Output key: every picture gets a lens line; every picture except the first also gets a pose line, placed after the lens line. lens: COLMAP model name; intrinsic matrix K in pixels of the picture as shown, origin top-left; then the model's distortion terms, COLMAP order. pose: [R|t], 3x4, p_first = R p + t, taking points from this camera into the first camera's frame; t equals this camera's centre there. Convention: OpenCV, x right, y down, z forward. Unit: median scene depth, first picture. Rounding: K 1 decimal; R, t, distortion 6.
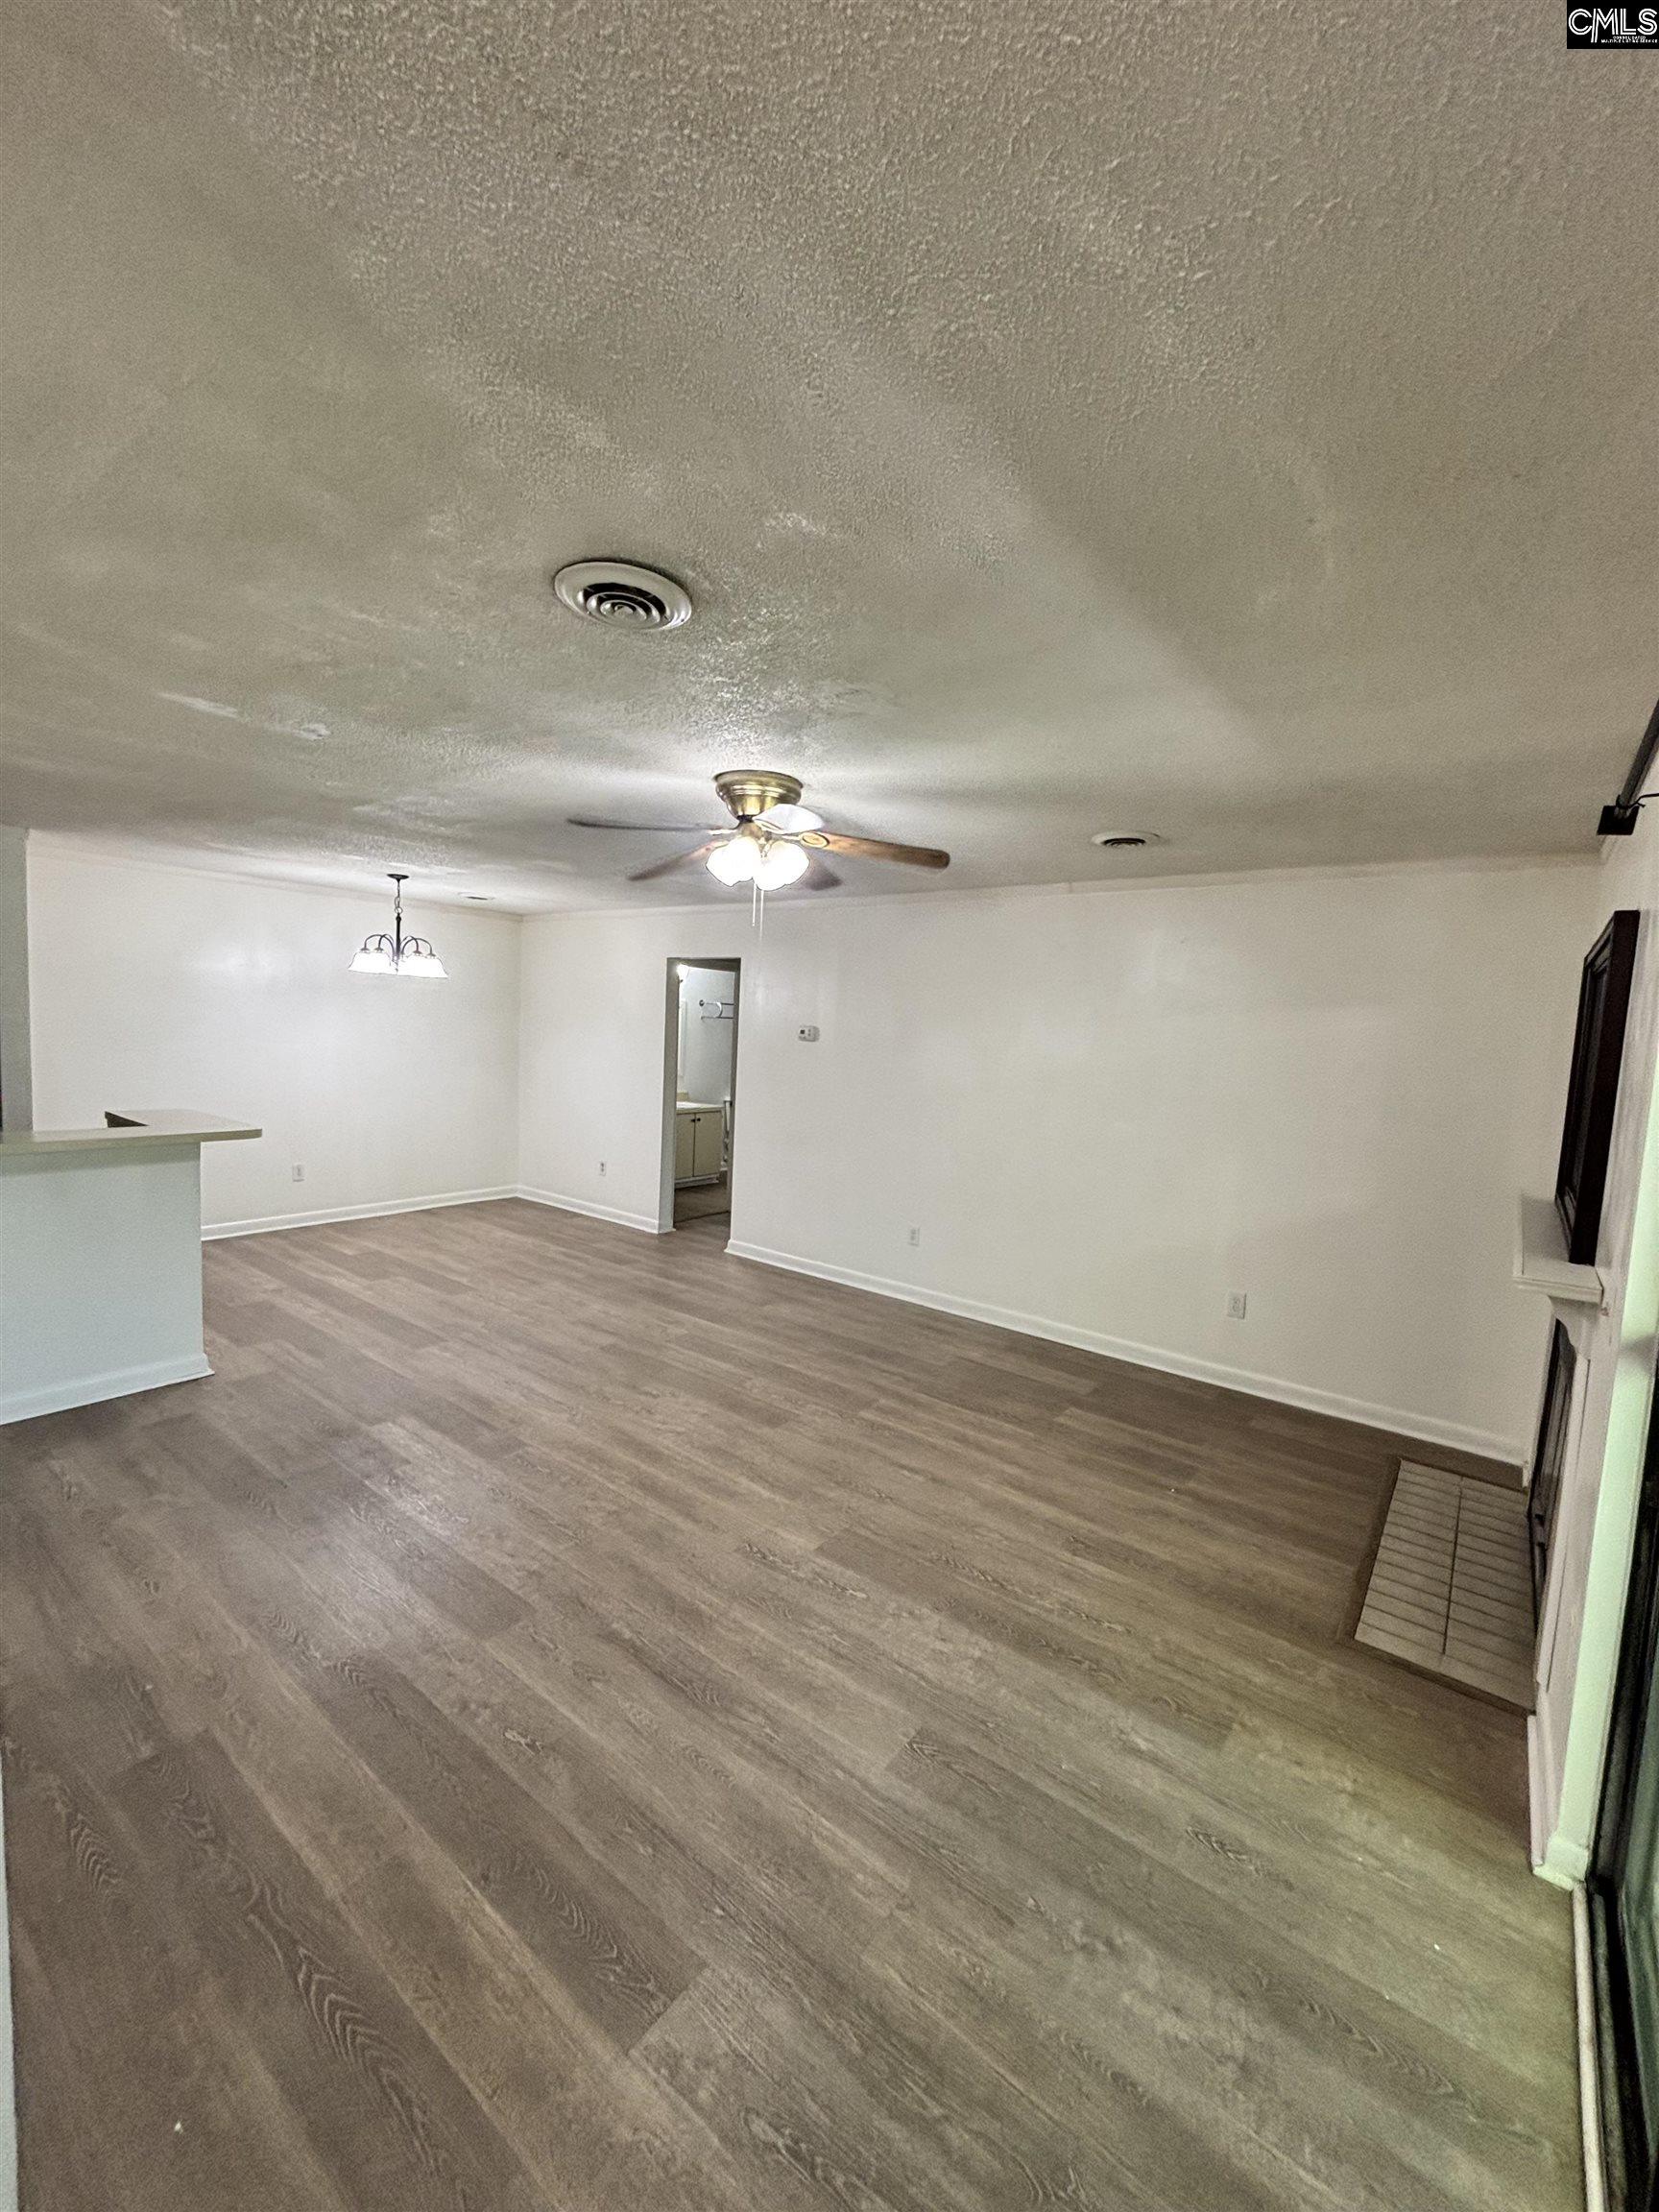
lens RADIAL K [[890.2, 0, 836.3], [0, 890.2, 1112.9], [0, 0, 1]] dist [0.011359, -0.004049]
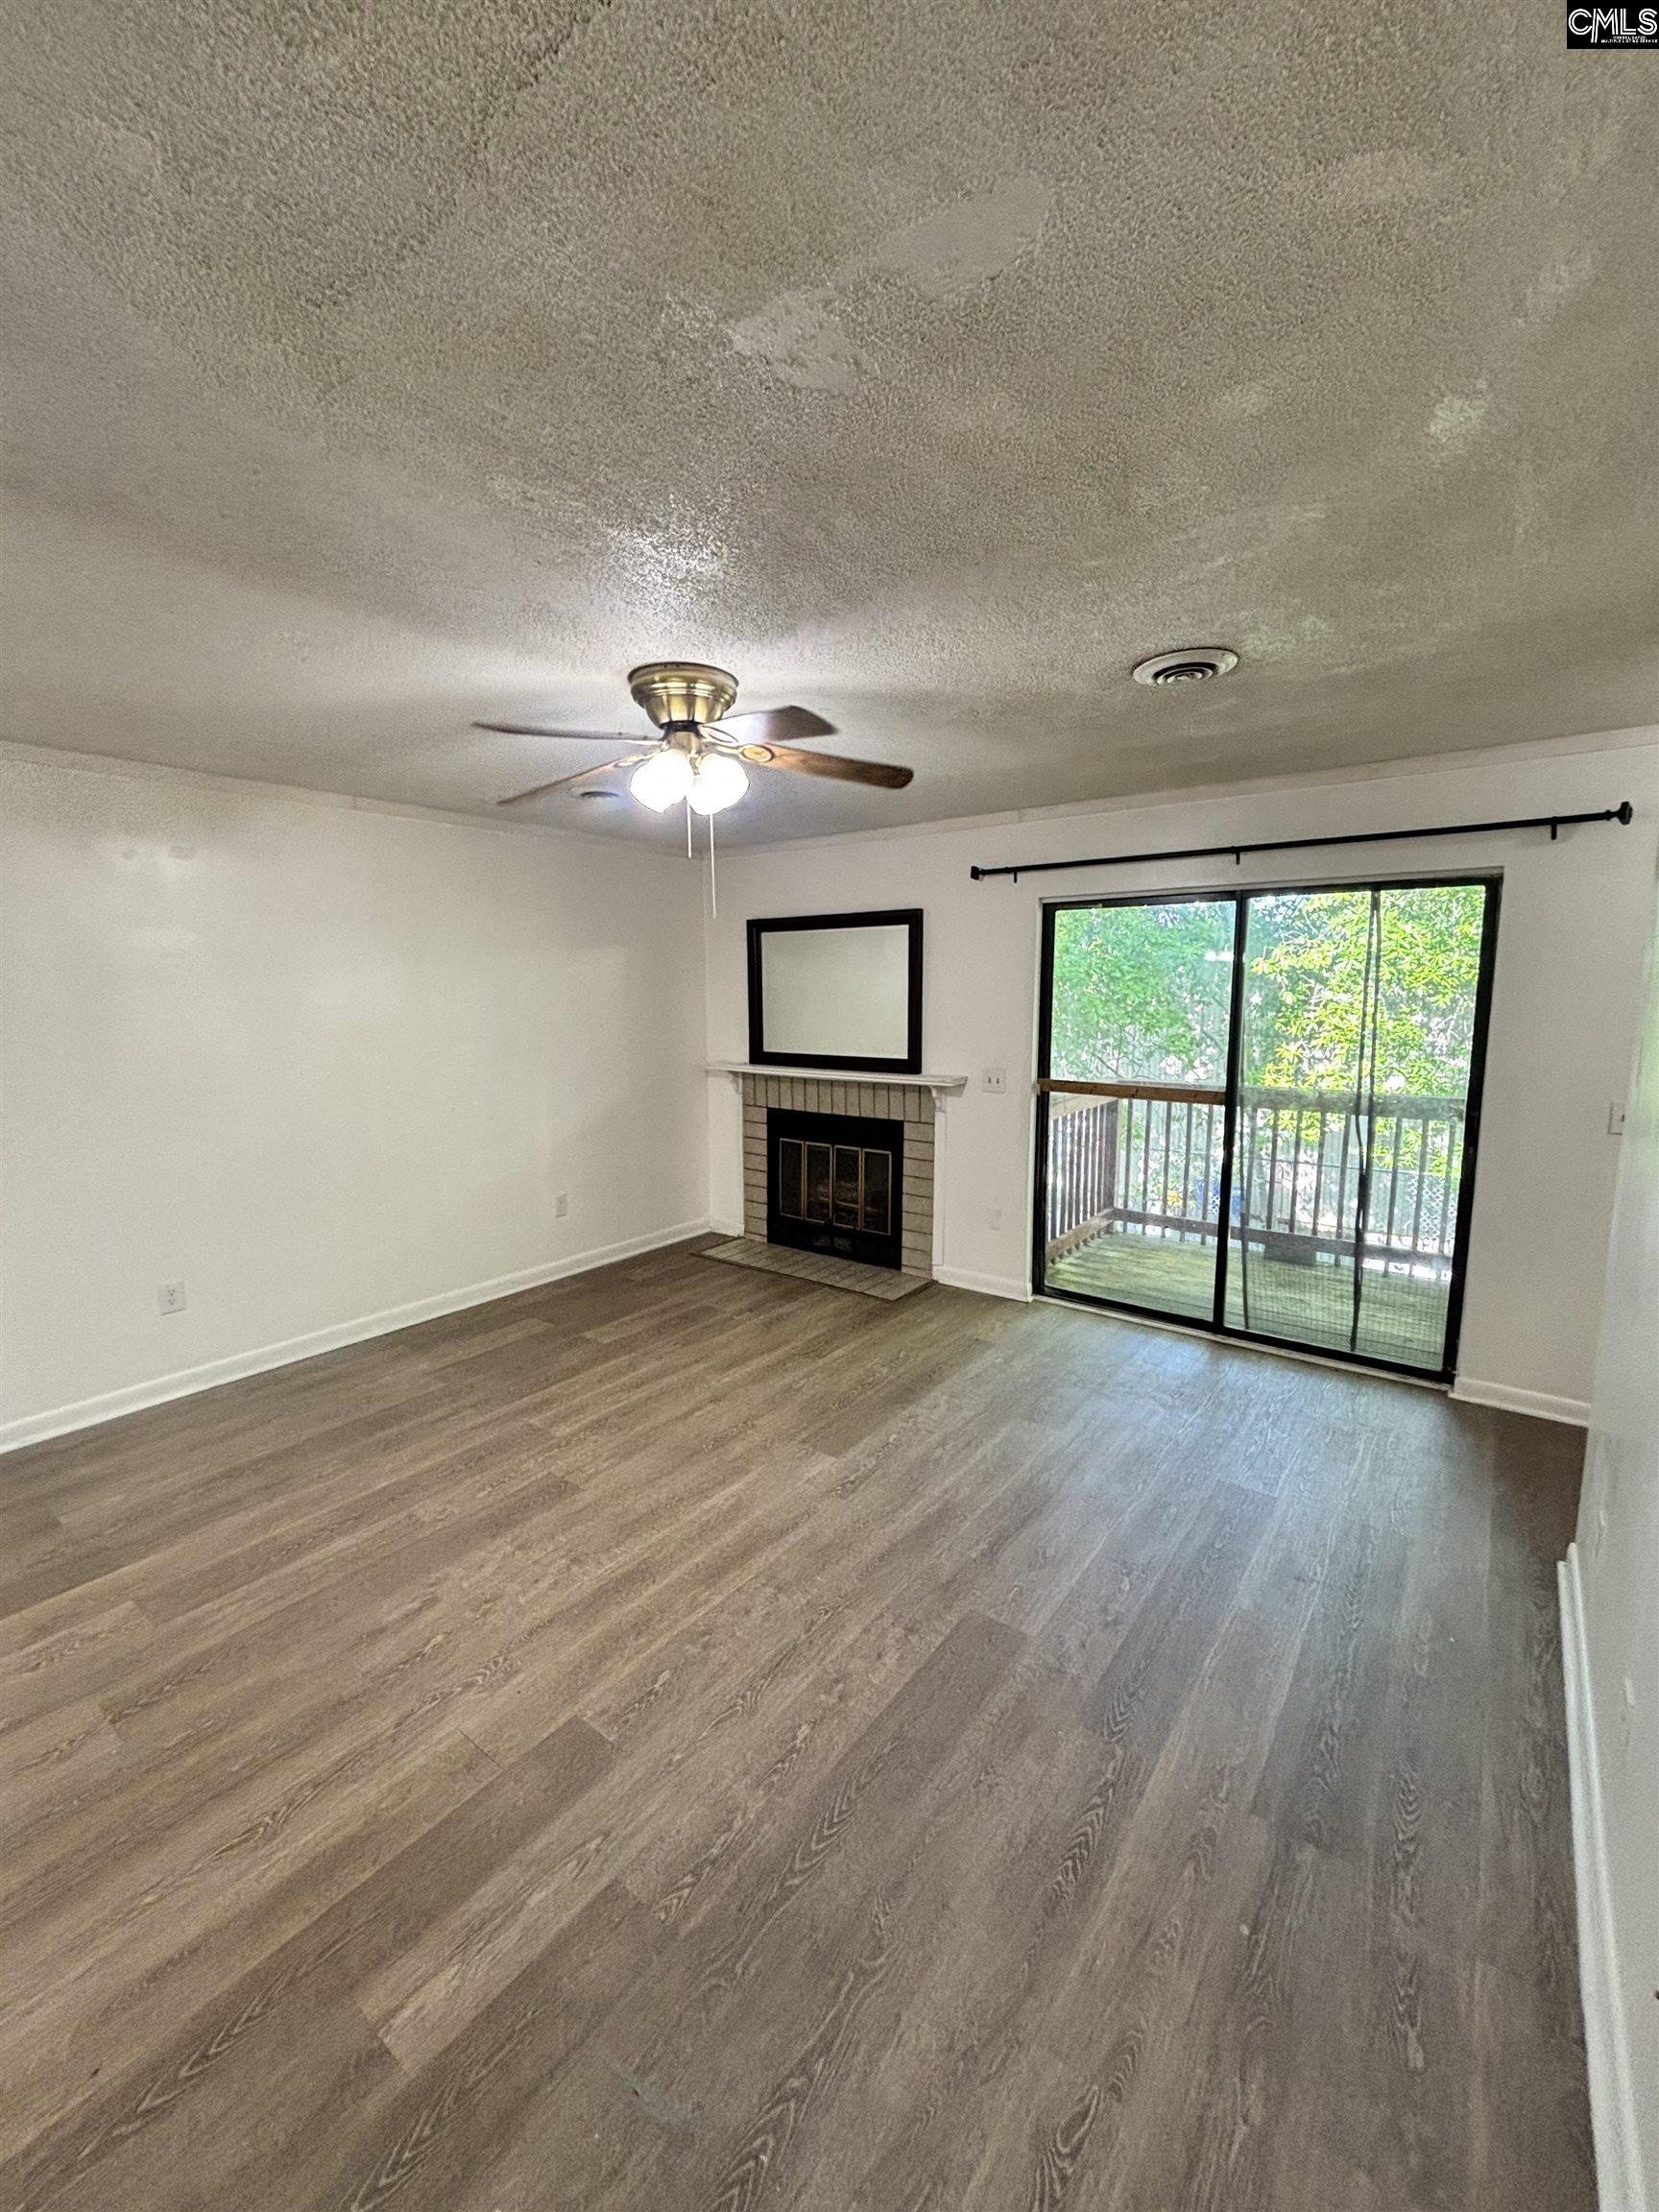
lens RADIAL K [[890.2, 0, 836.3], [0, 890.2, 1112.9], [0, 0, 1]] dist [0.011359, -0.004049]
pose [[-0.001075, -0.194043, 0.980993, -0.836115], [0.106325, 0.975410, 0.193055, -0.108990], [-0.994331, 0.104512, 0.019583, 0.771021]]
